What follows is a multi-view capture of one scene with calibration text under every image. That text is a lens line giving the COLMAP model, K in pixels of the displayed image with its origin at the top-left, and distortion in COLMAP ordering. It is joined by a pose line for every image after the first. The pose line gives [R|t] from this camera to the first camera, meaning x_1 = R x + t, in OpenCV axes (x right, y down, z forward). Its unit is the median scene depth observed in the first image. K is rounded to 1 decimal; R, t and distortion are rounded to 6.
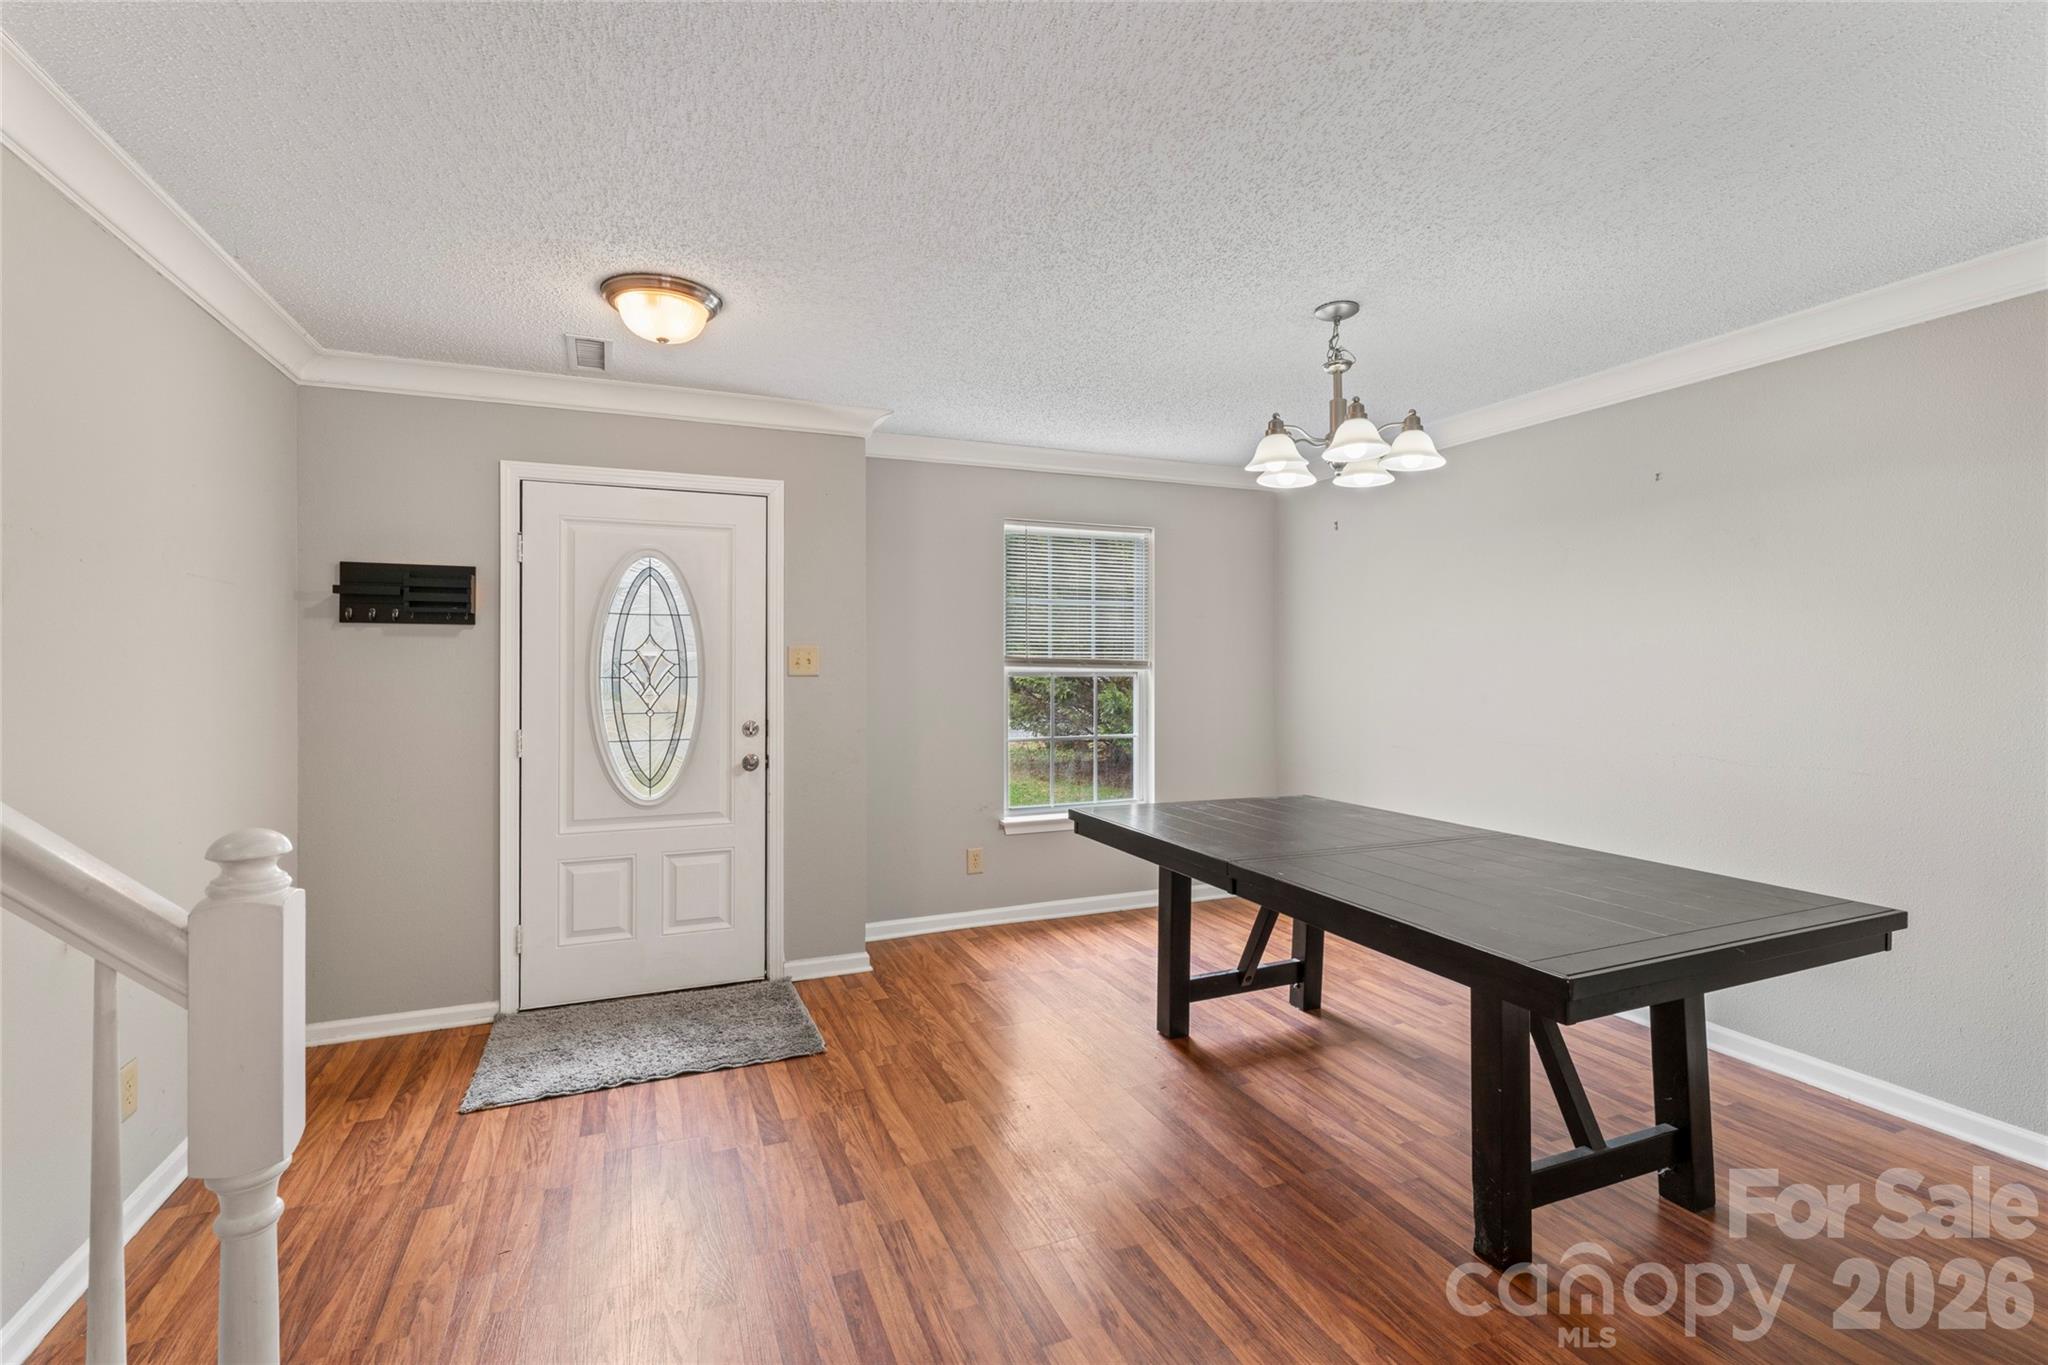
lens RADIAL K [[918.8, 0, 1024.3], [0, 918.8, 655.5], [0, 0, 1]] dist [-0.001770, -0.000174]
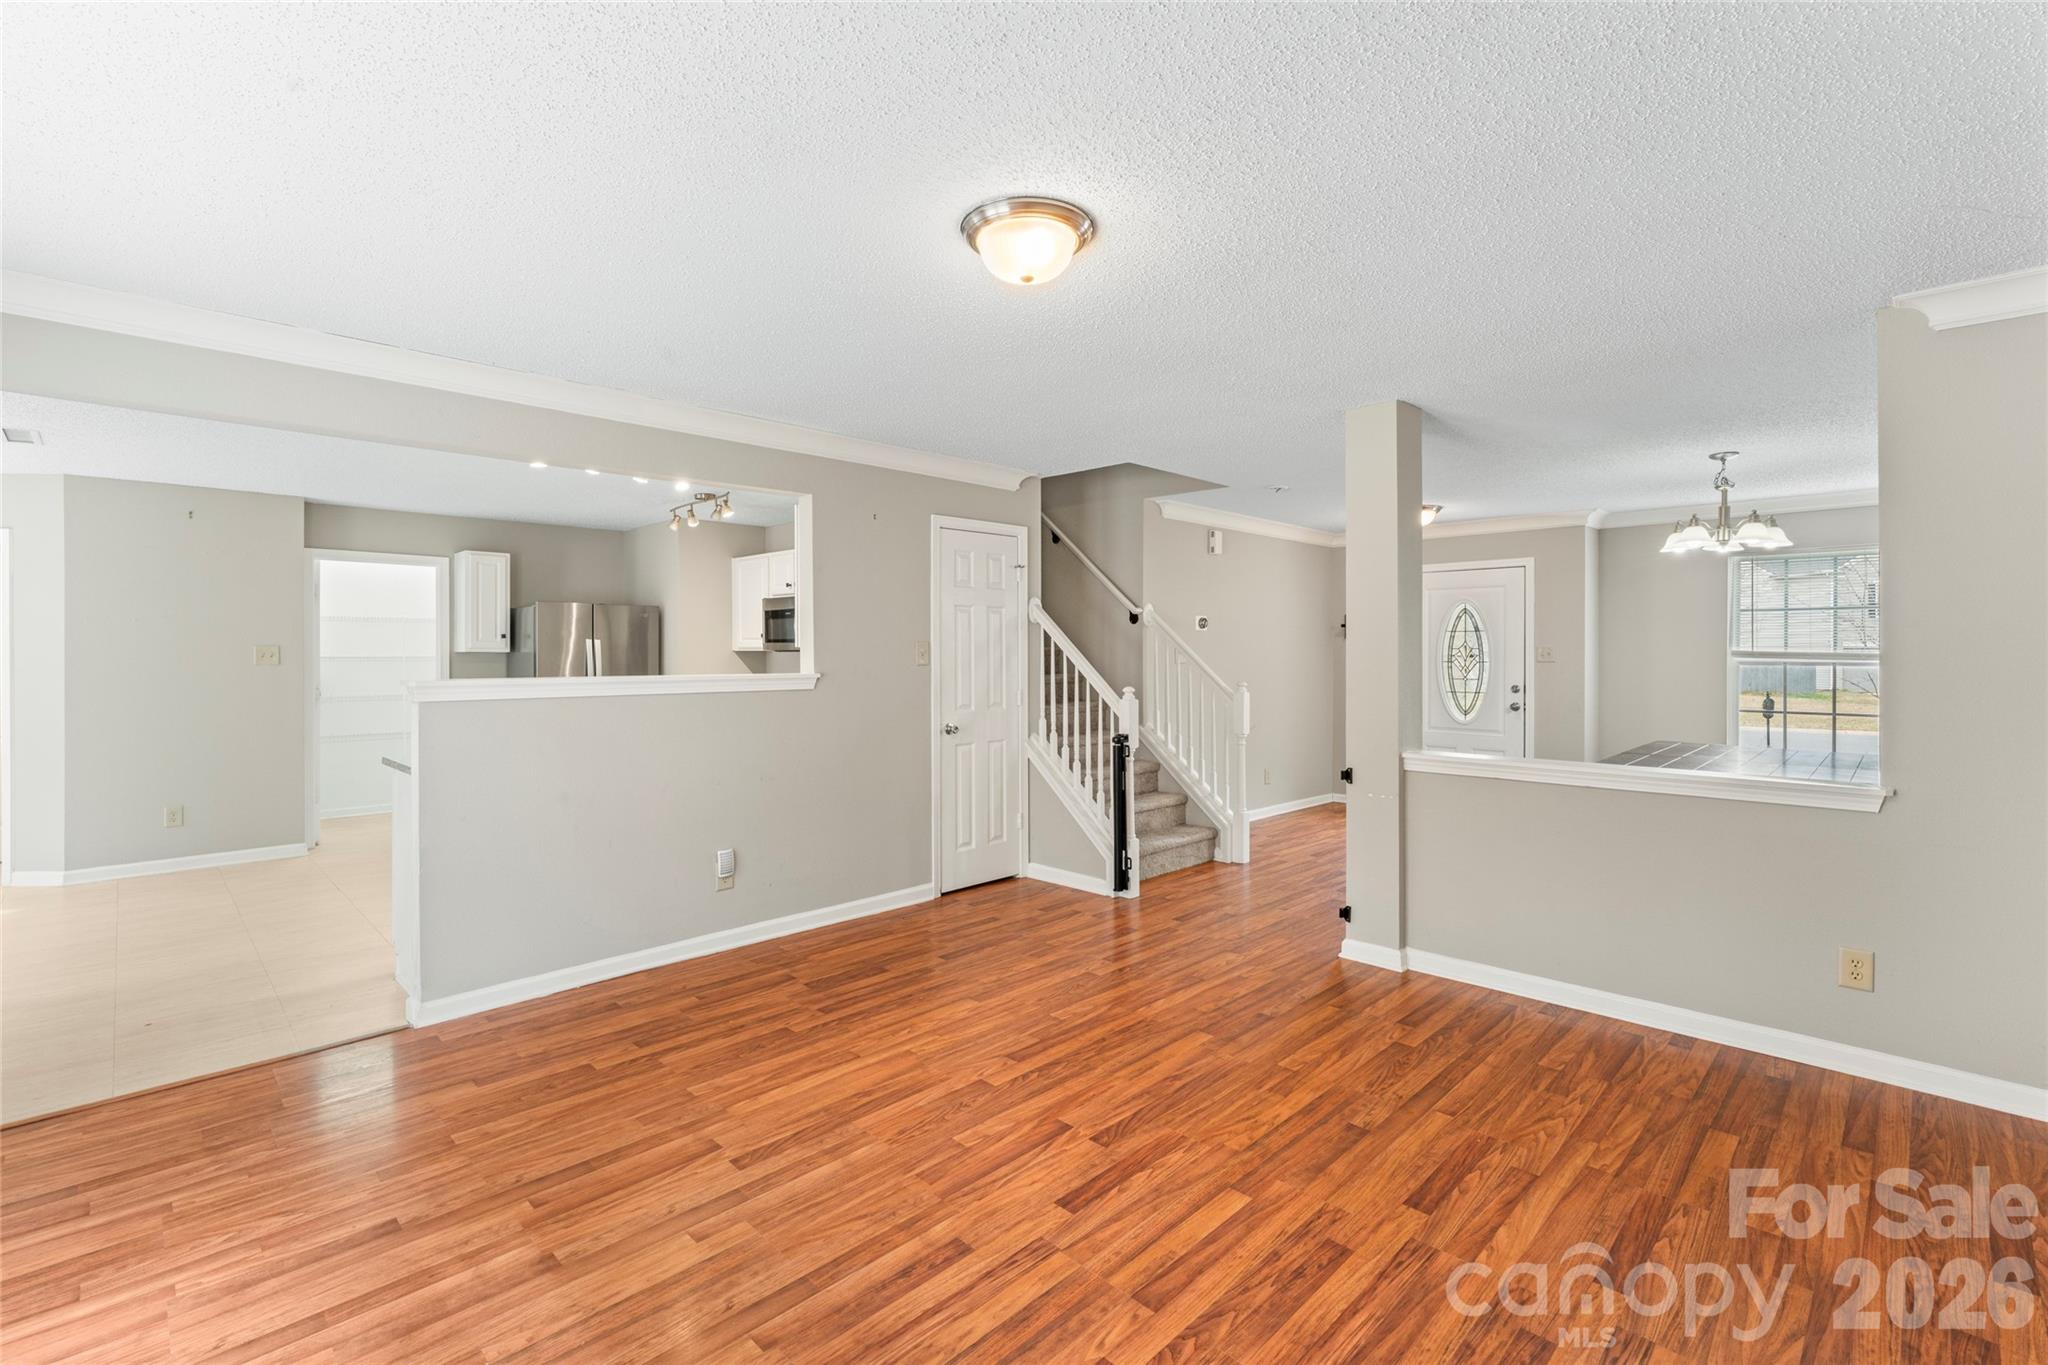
lens RADIAL K [[918.8, 0, 1024.3], [0, 918.8, 655.5], [0, 0, 1]] dist [-0.001770, -0.000174]
pose [[0.371342, 0.005401, -0.928481, 1.134292], [0.008907, 0.999916, 0.009379, -0.018104], [0.928454, -0.011753, 0.371262, -0.681314]]
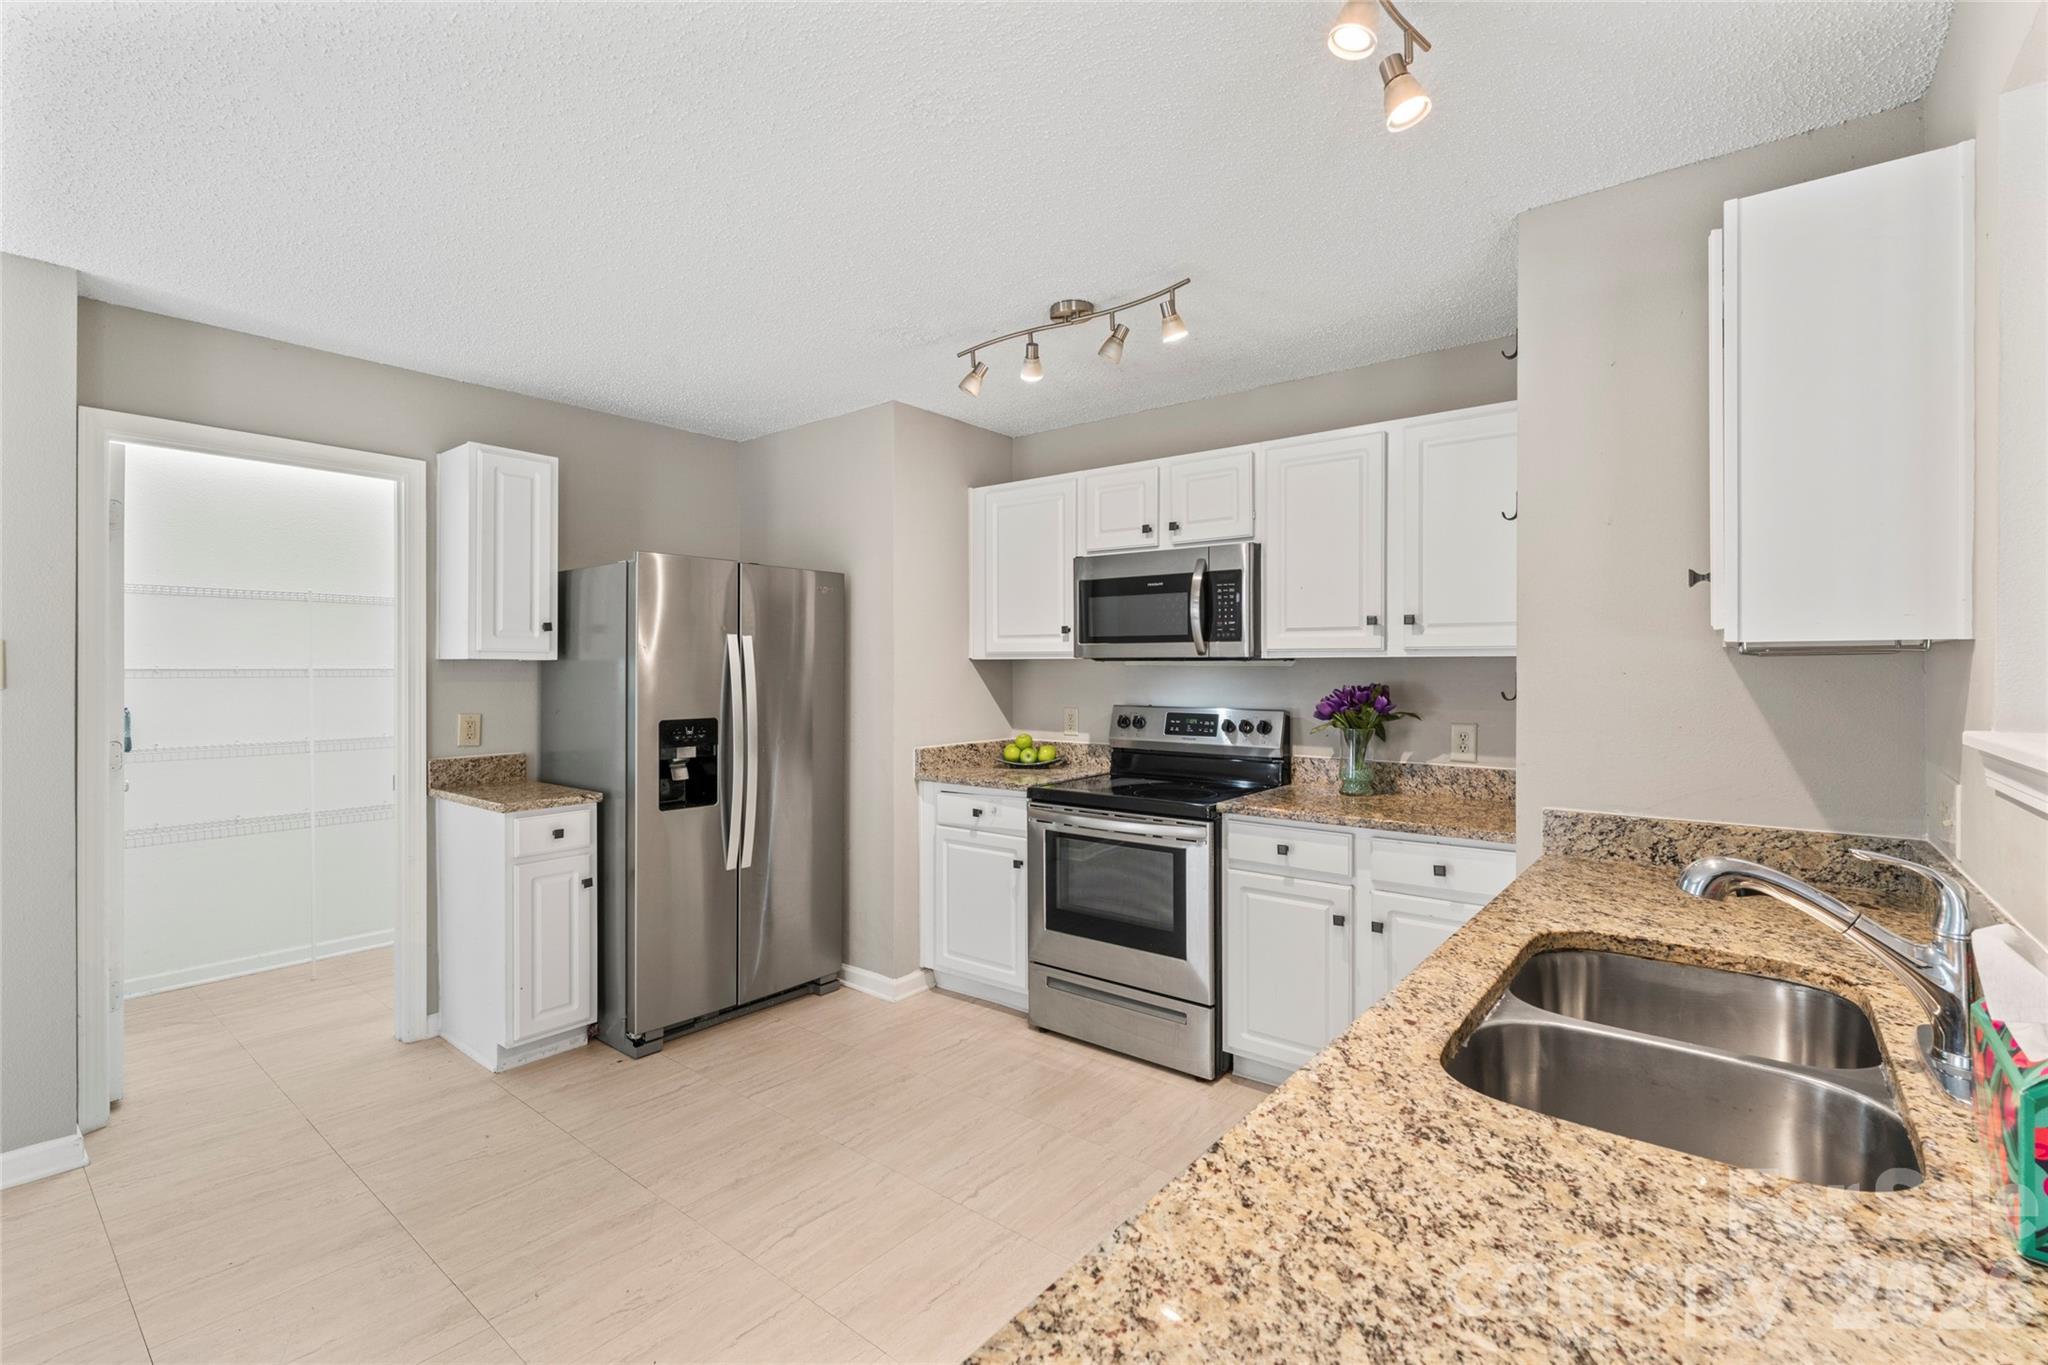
lens RADIAL K [[910.1, 0, 1026.0], [0, 910.1, 668.9], [0, 0, 1]] dist [-0.000868, 0.000090]
pose [[0.474413, 0.007258, -0.880273, 0.040419], [0.006425, 0.999911, 0.011707, -0.015744], [0.880279, -0.011210, 0.474324, -0.973904]]
